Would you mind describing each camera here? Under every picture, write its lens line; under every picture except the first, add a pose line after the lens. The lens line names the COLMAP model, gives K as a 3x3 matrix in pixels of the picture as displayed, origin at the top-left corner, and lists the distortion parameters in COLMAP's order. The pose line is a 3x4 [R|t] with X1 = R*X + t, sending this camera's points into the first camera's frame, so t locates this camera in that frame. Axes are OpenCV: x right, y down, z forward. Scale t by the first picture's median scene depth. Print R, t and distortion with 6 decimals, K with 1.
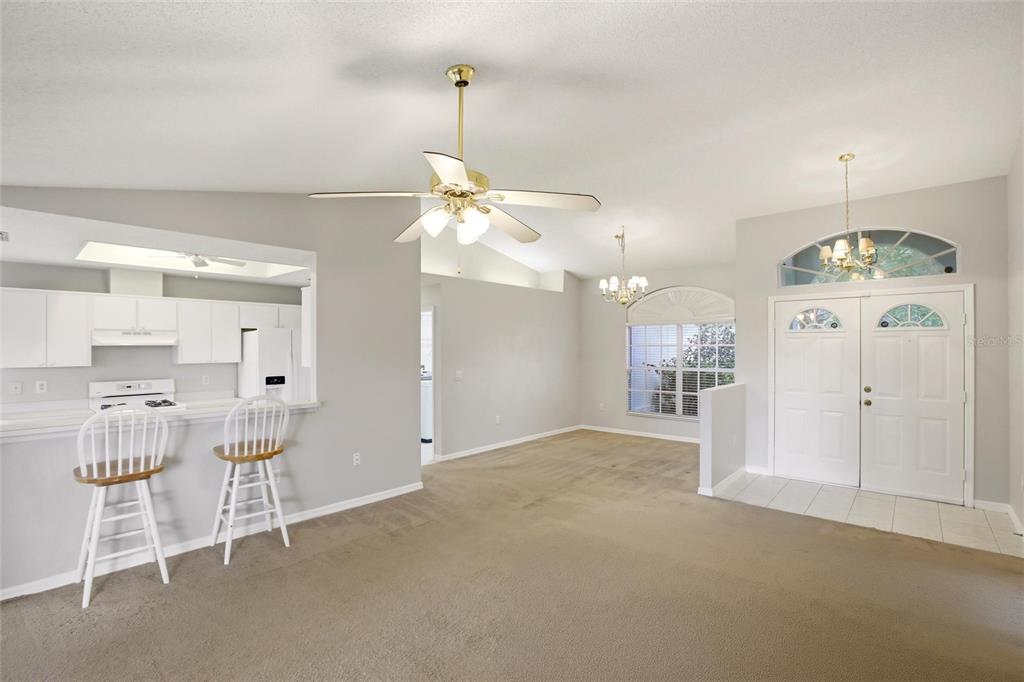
lens RADIAL K [[471.2, 0, 517.1], [0, 471.2, 344.2], [0, 0, 1]] dist [-0.045716, 0.017485]
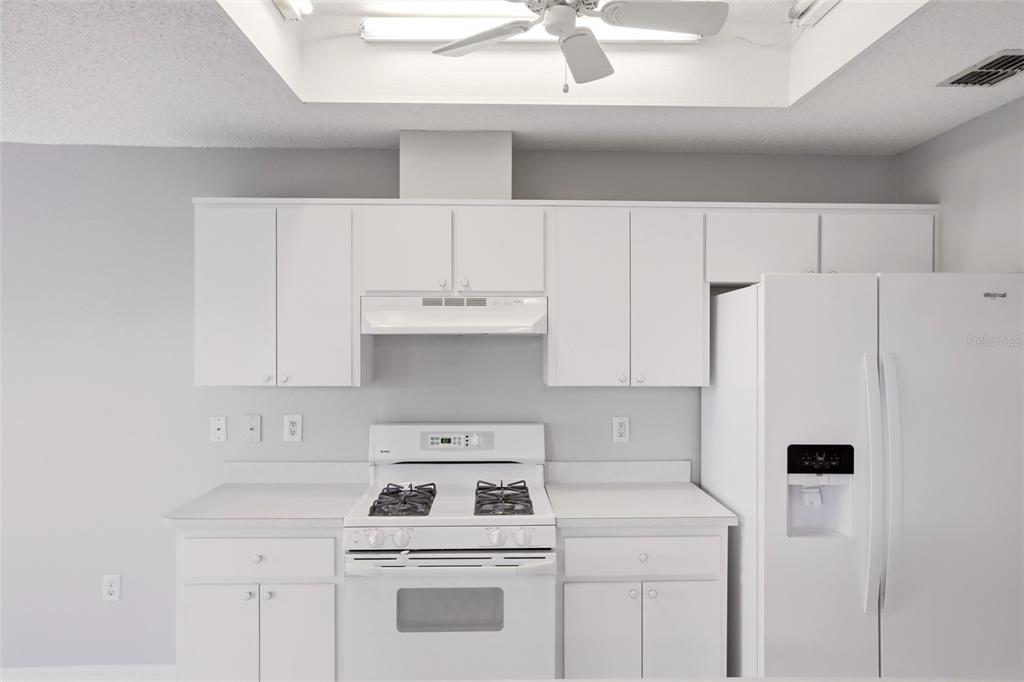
lens RADIAL K [[700.7, 0, 512.0], [0, 700.7, 341.0], [0, 0, 1]] dist [0.001383, 0.000871]
pose [[0.687789, 0.006927, -0.725878, -0.376521], [-0.003868, 0.999975, 0.005877, 0.004764], [0.725900, -0.001234, 0.687799, 0.635042]]
